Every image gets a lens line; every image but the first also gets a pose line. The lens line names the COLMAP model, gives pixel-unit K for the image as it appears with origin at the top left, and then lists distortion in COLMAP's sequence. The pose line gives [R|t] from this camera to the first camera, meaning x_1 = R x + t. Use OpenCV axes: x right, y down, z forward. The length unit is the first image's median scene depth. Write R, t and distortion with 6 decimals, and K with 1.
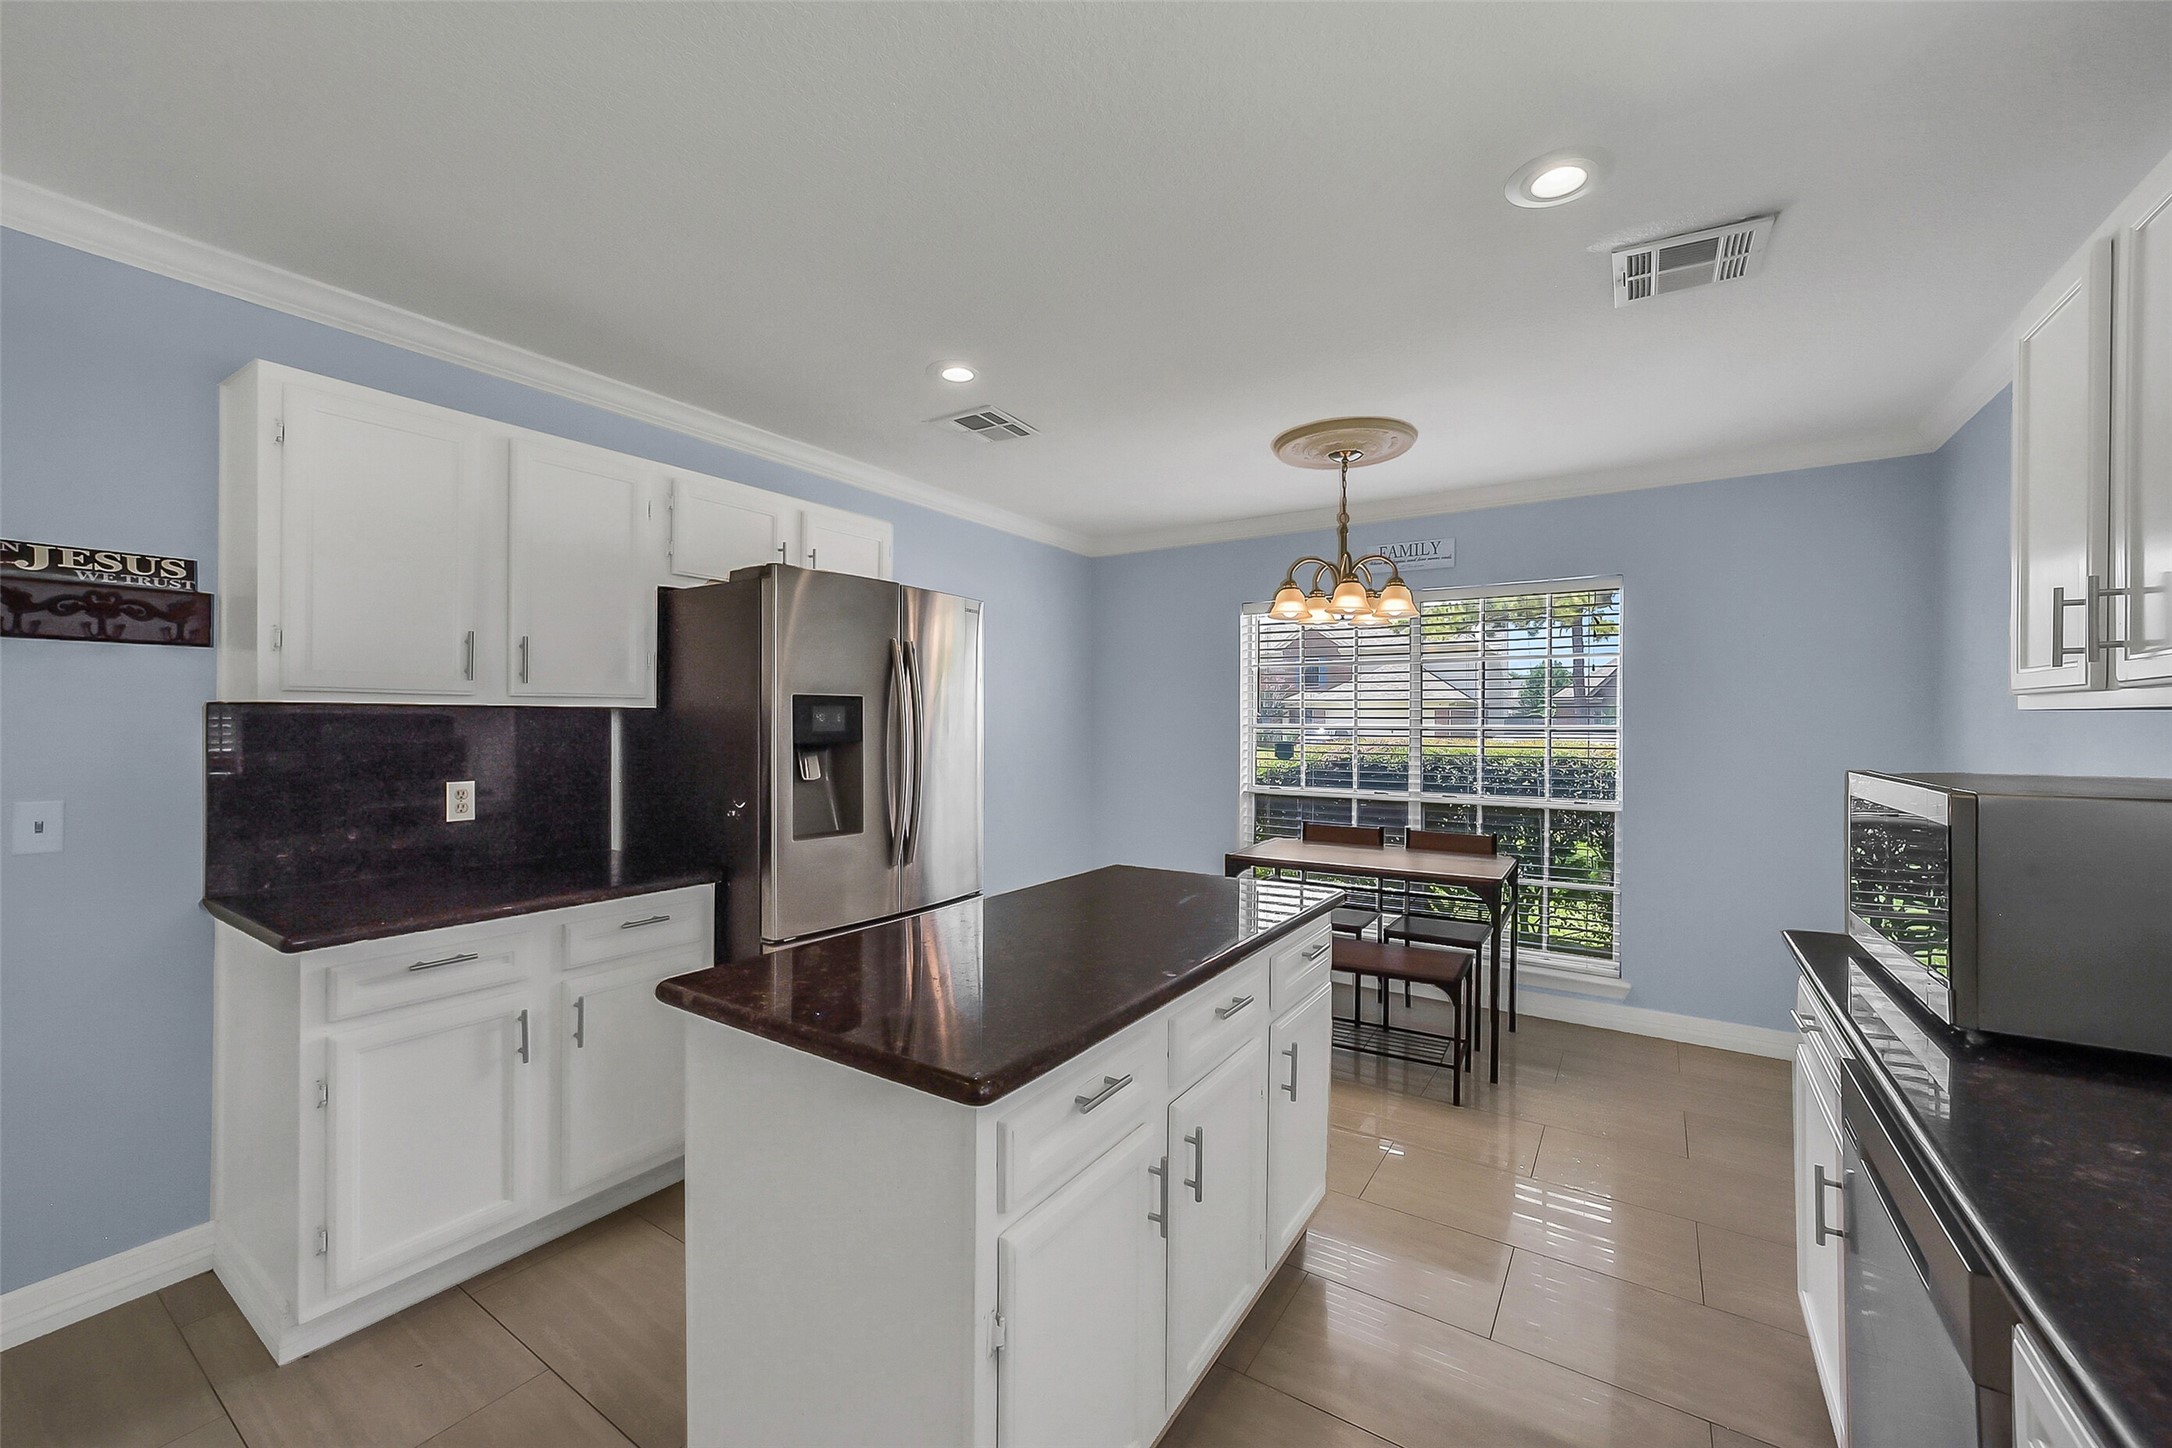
lens RADIAL K [[844.5, 0, 1093.7], [0, 844.5, 716.9], [0, 0, 1]] dist [-0.013756, 0.001353]
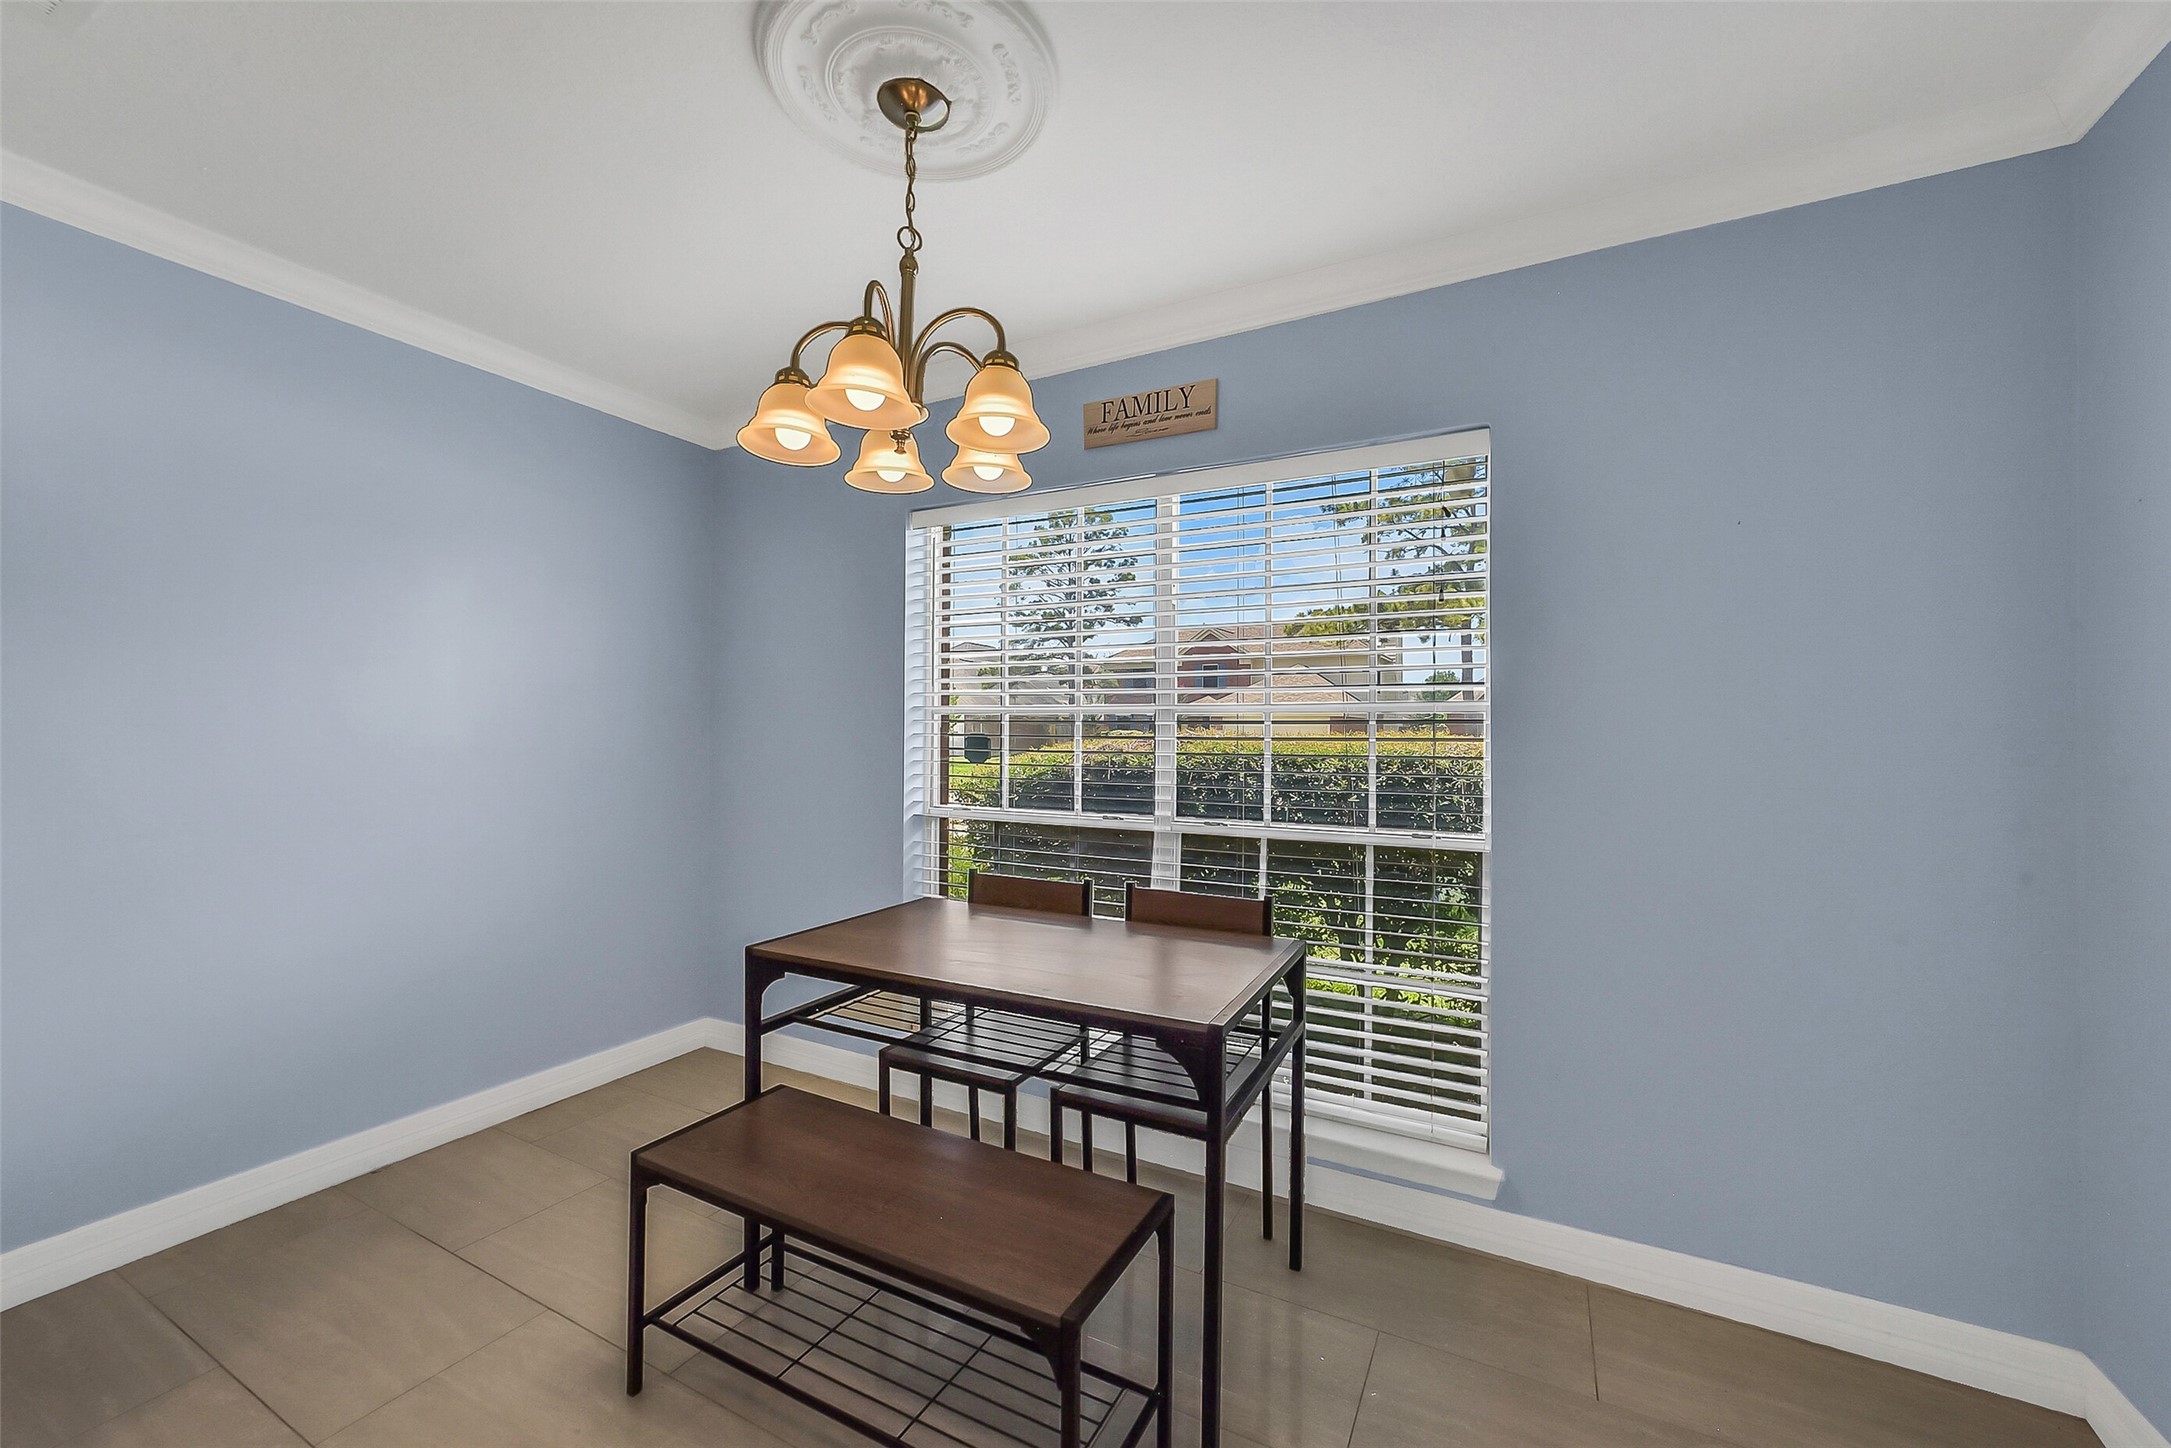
lens RADIAL K [[844.2, 0, 1082.5], [0, 844.2, 722.0], [0, 0, 1]] dist [-0.013756, 0.001353]
pose [[0.996186, 0.000591, 0.087247, 0.275495], [-0.000479, 0.999999, -0.001306, 0.023398], [-0.087248, 0.001259, 0.996186, 0.415952]]
